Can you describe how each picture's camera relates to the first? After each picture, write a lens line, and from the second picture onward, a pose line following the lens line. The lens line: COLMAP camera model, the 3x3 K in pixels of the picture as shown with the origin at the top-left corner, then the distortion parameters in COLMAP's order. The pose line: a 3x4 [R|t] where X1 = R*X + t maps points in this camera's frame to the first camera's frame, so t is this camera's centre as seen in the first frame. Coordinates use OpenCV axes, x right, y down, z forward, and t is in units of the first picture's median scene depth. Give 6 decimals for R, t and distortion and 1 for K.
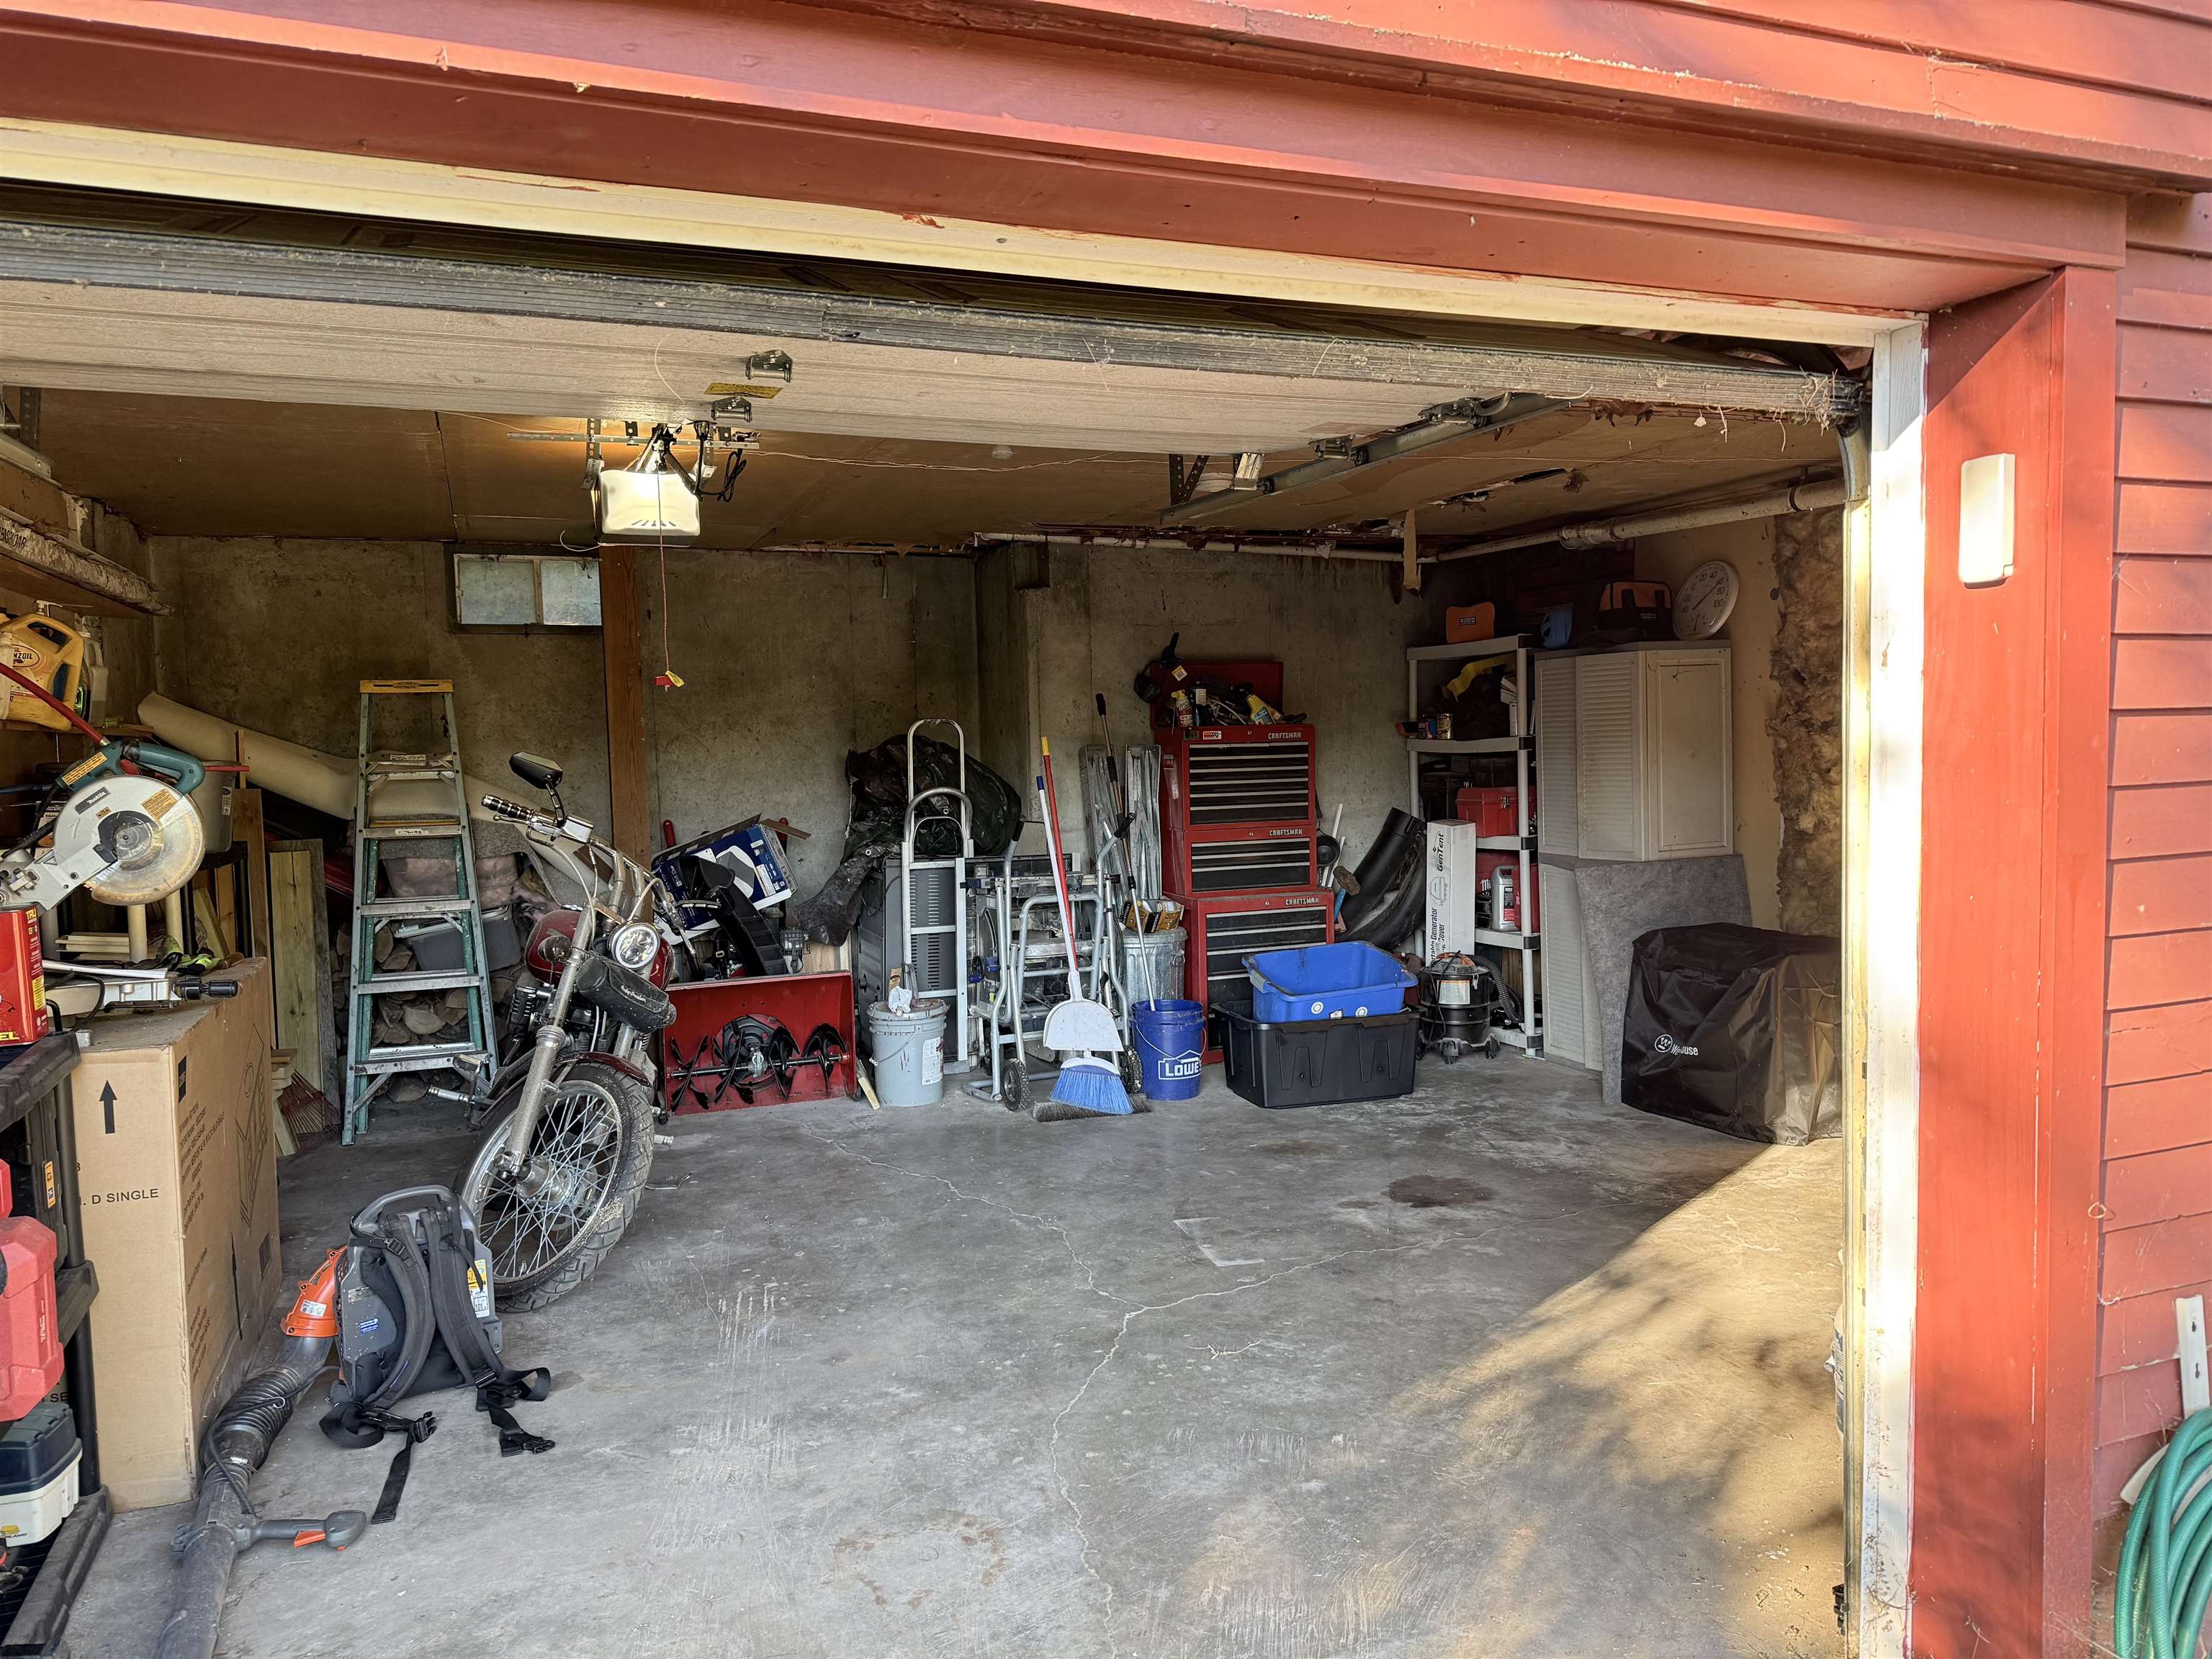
lens RADIAL K [[1569.8, 0, 1146.5], [0, 1569.8, 852.6], [0, 0, 1]] dist [0.057947, -0.064414]
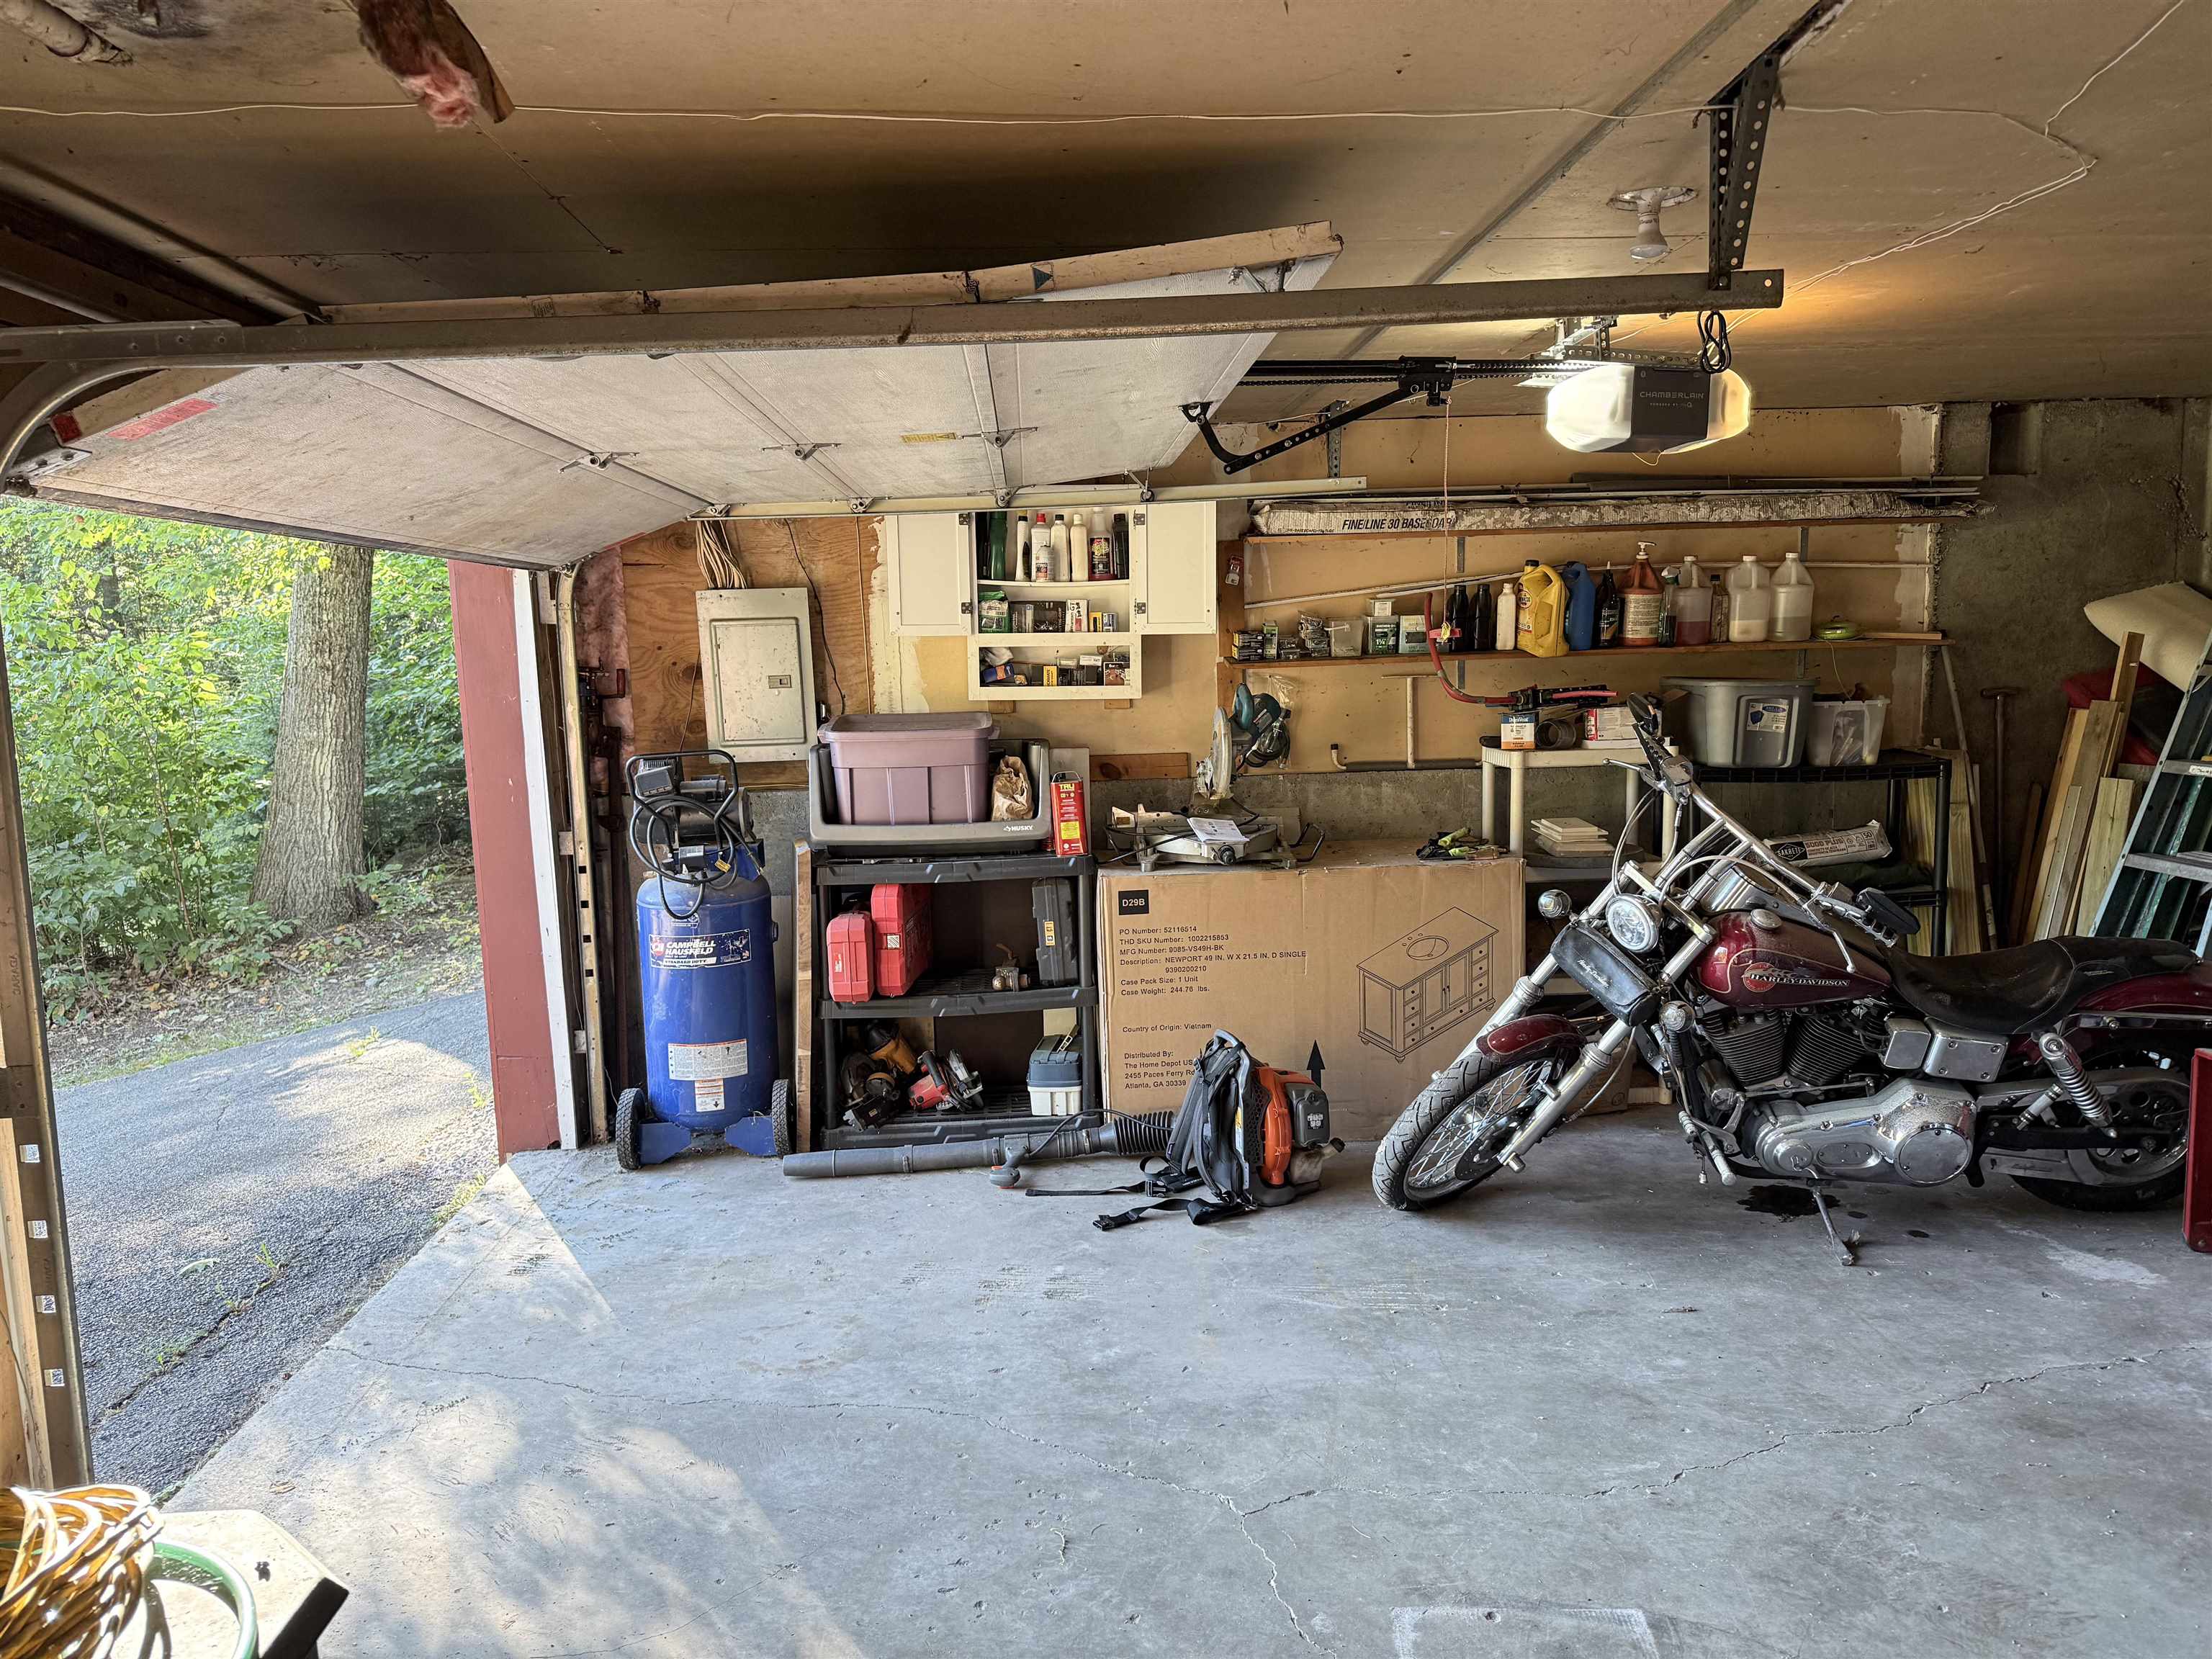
lens RADIAL K [[1569.8, 0, 1146.5], [0, 1569.8, 852.6], [0, 0, 1]] dist [0.057947, -0.064414]
pose [[-0.329320, 0.166117, -0.929491, 0.649749], [-0.030033, 0.982062, 0.186153, -0.158733], [0.943741, 0.089219, -0.318423, 1.134590]]
